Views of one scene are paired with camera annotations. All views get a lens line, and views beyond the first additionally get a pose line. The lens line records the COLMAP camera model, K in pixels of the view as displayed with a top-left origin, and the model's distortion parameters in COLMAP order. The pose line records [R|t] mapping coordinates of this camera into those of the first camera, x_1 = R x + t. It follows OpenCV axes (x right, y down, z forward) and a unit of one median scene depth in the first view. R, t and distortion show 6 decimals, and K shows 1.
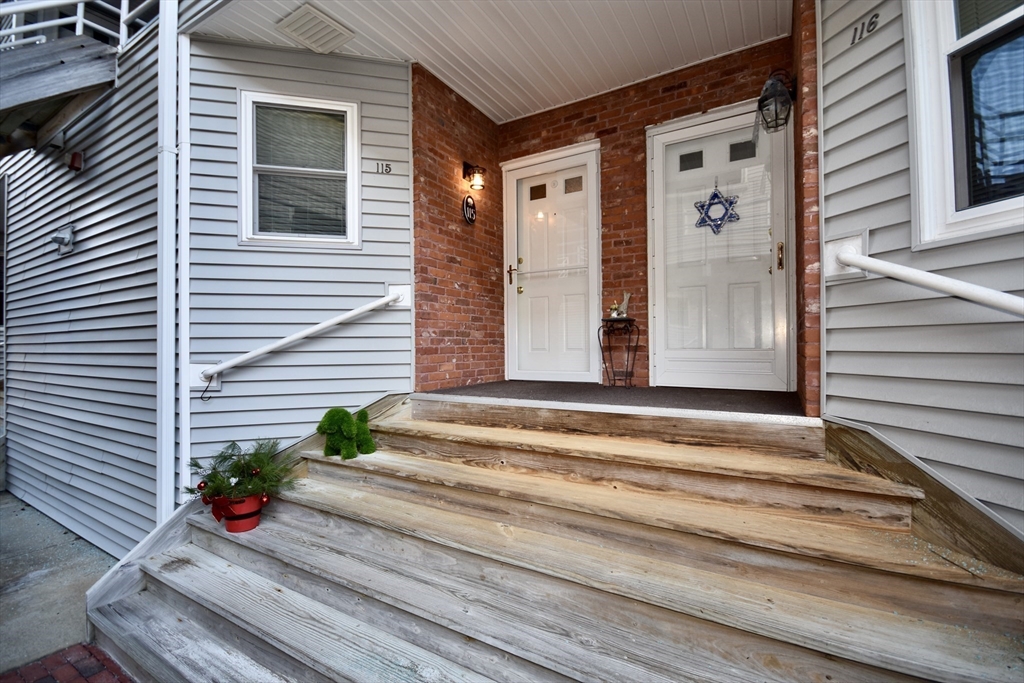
lens RADIAL K [[471.9, 0, 506.6], [0, 471.9, 345.8], [0, 0, 1]] dist [-0.002877, -0.000633]
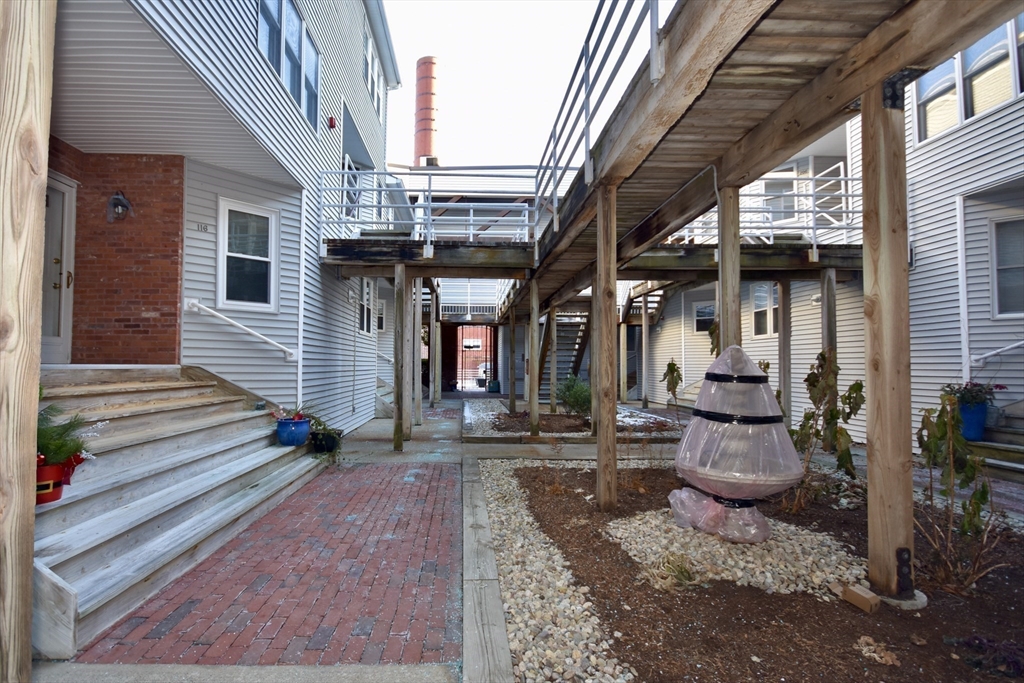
lens RADIAL K [[471.9, 0, 506.6], [0, 471.9, 345.8], [0, 0, 1]] dist [-0.002877, -0.000633]
pose [[-0.612018, 0.034074, 0.790109, -2.501031], [-0.003674, 0.998938, -0.045926, 0.166939], [-0.790835, -0.031010, -0.611243, 1.195277]]
